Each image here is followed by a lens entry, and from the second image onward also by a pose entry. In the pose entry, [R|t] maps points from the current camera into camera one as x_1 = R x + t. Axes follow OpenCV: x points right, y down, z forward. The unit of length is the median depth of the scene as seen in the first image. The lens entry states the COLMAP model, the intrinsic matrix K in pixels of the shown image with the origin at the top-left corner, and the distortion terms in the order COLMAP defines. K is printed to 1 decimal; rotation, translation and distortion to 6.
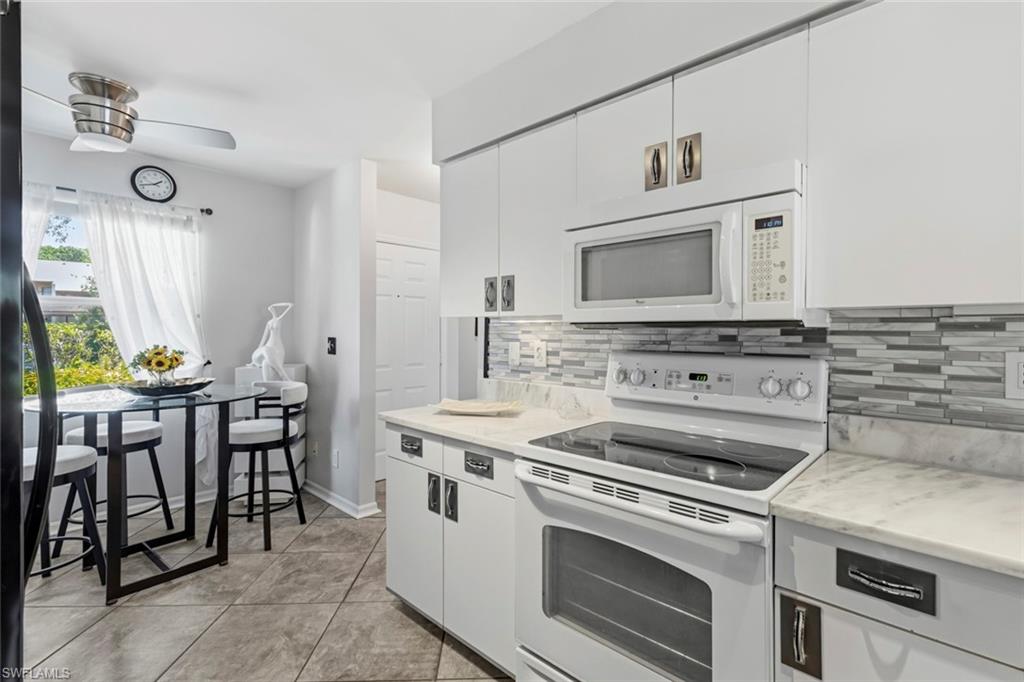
lens RADIAL K [[472.7, 0, 501.0], [0, 472.7, 337.5], [0, 0, 1]] dist [0.004497, 0.000254]
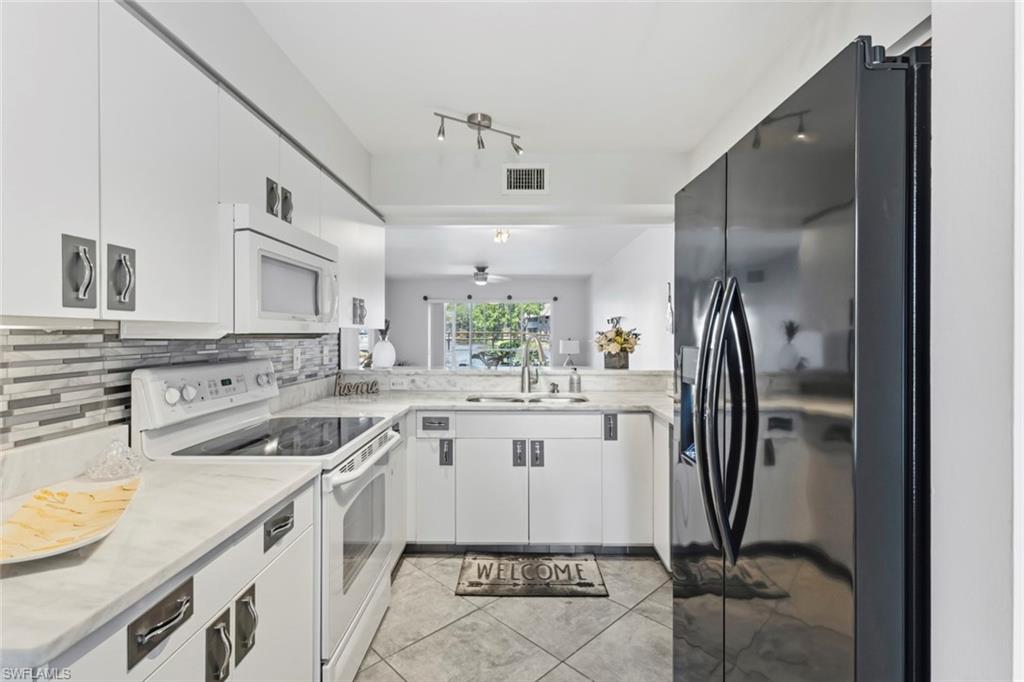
lens RADIAL K [[472.7, 0, 503.8], [0, 472.7, 340.5], [0, 0, 1]] dist [0.004497, 0.000254]
pose [[-0.667613, -0.013664, 0.744383, -0.635933], [0.009673, 0.999588, 0.027024, -0.028681], [-0.744446, 0.025242, -0.667206, 0.946183]]
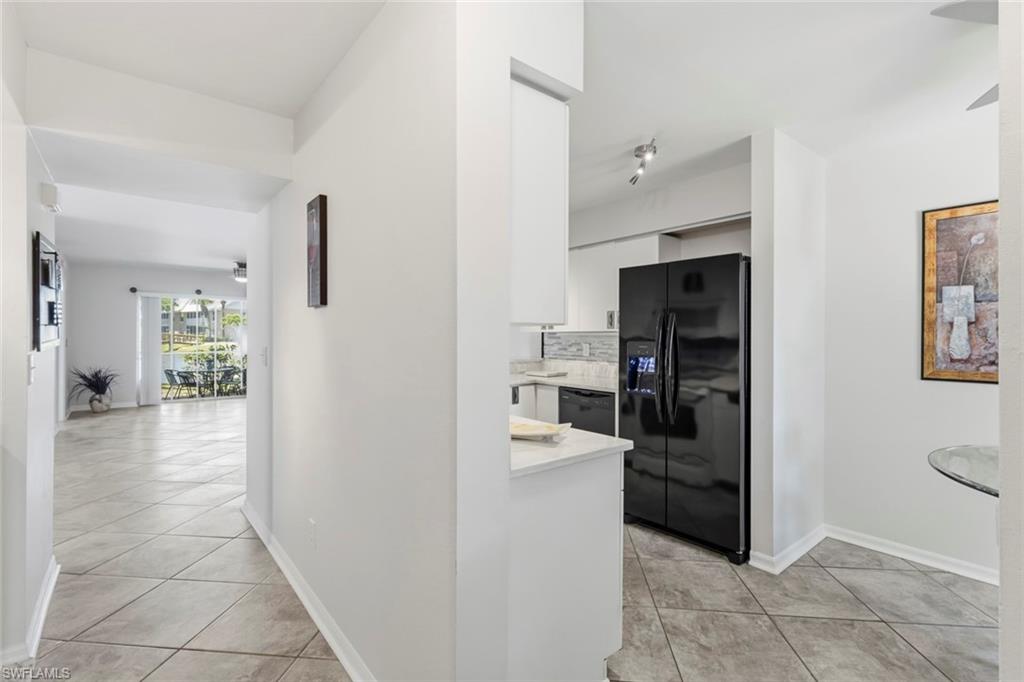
lens RADIAL K [[472.7, 0, 511.0], [0, 472.7, 342.0], [0, 0, 1]] dist [0.004497, 0.000254]
pose [[-0.992379, -0.007797, 0.122974, -0.118643], [-0.004001, 0.999509, 0.031085, -0.040298], [-0.123156, 0.030356, -0.991923, 1.804546]]
